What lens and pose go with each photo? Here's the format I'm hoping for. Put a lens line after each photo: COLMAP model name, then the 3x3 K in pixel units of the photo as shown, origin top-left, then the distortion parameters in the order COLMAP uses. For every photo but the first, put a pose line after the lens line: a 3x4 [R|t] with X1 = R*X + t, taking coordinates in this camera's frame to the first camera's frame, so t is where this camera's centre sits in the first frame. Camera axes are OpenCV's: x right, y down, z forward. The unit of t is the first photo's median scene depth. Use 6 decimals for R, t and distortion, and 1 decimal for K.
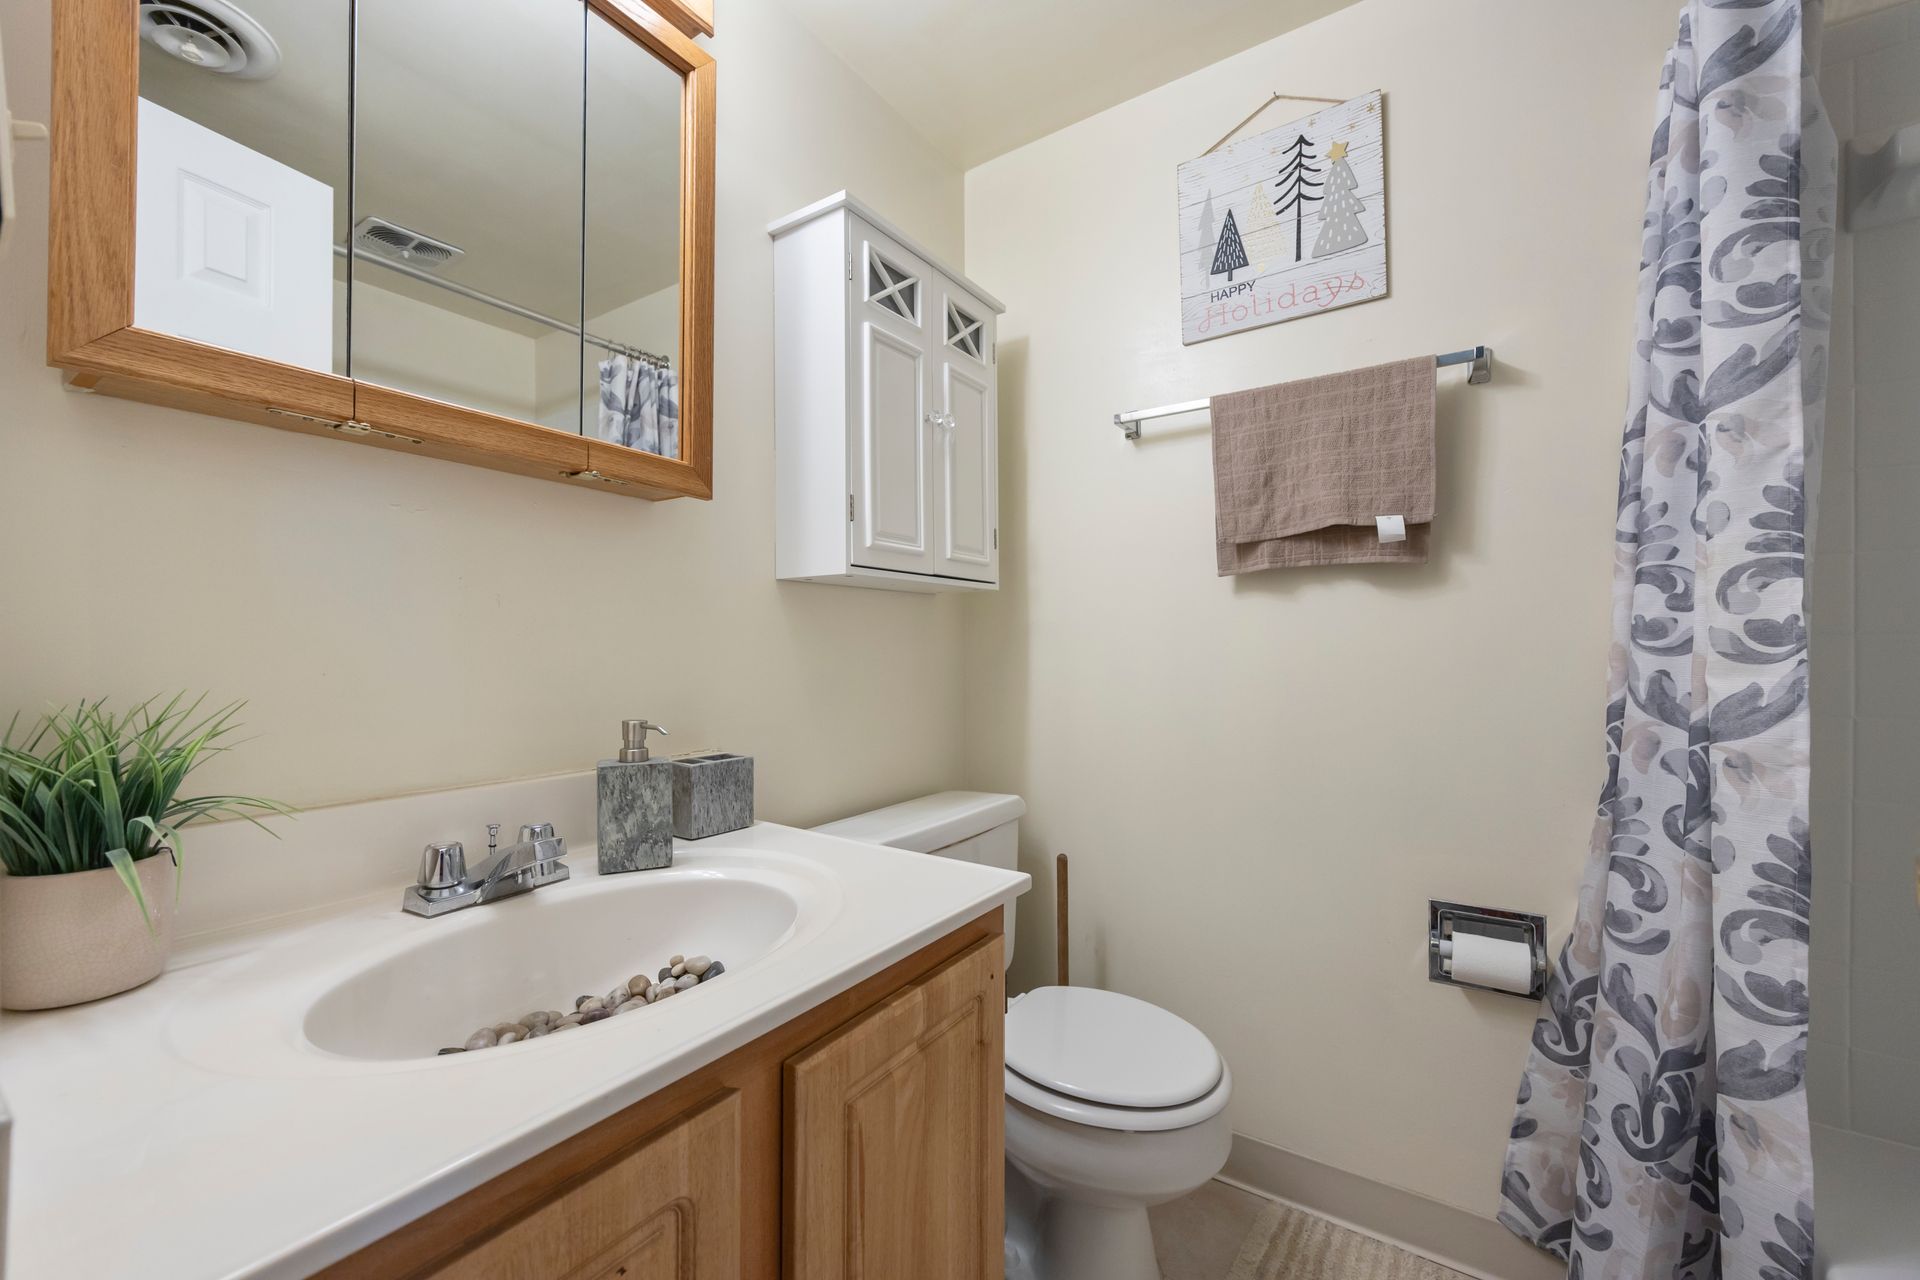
lens RADIAL K [[765.2, 0, 950.4], [0, 765.2, 644.7], [0, 0, 1]] dist [-0.000292, -0.000097]
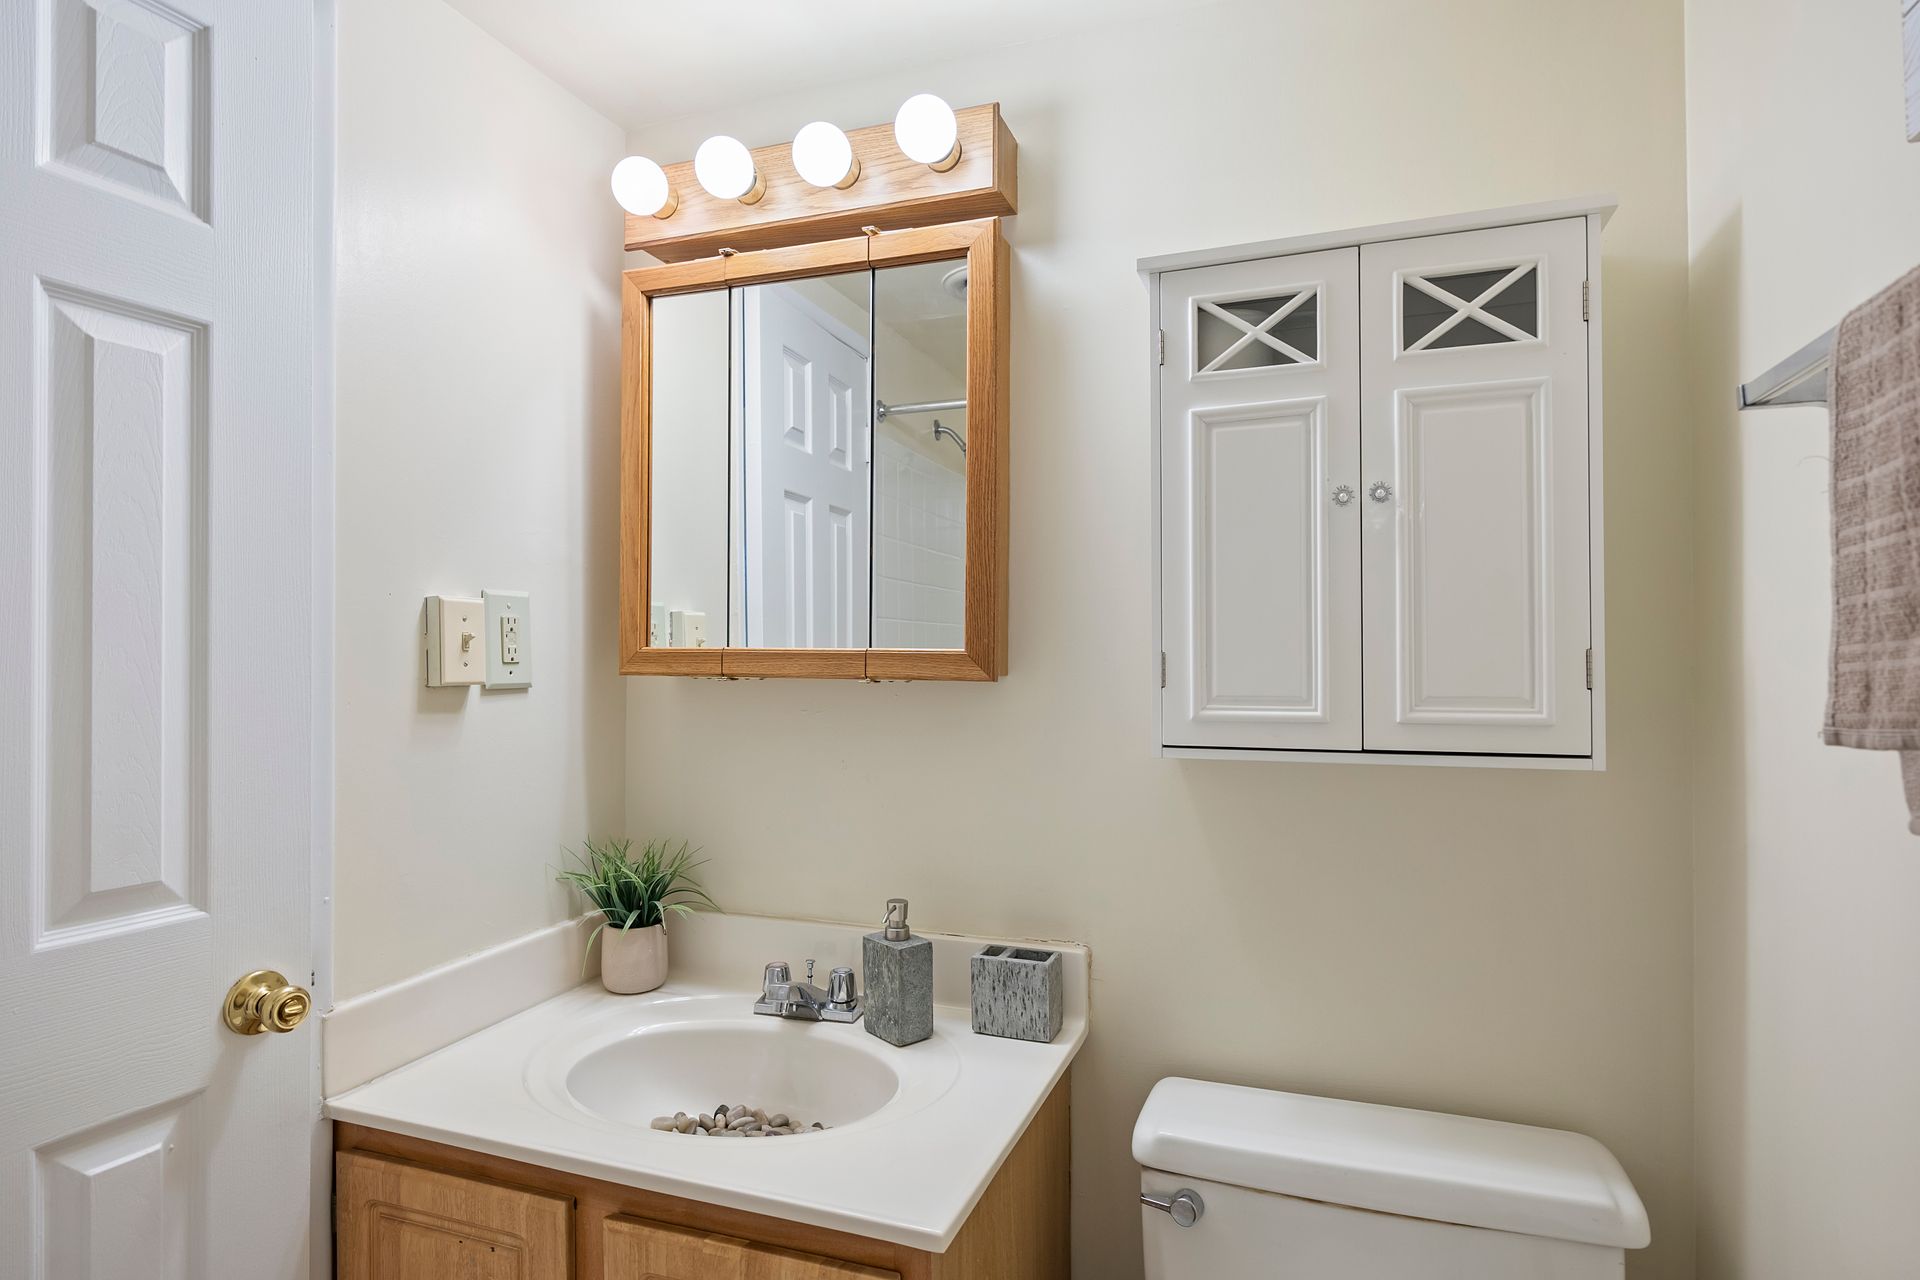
lens RADIAL K [[1011.5, 0, 960.7], [0, 1011.5, 645.4], [0, 0, 1]] dist [-0.006694, -0.000260]
pose [[0.246197, -0.010492, -0.969163, 1.005253], [0.007064, 0.999934, -0.009031, -0.250694], [0.969194, -0.004623, 0.246255, 0.726248]]
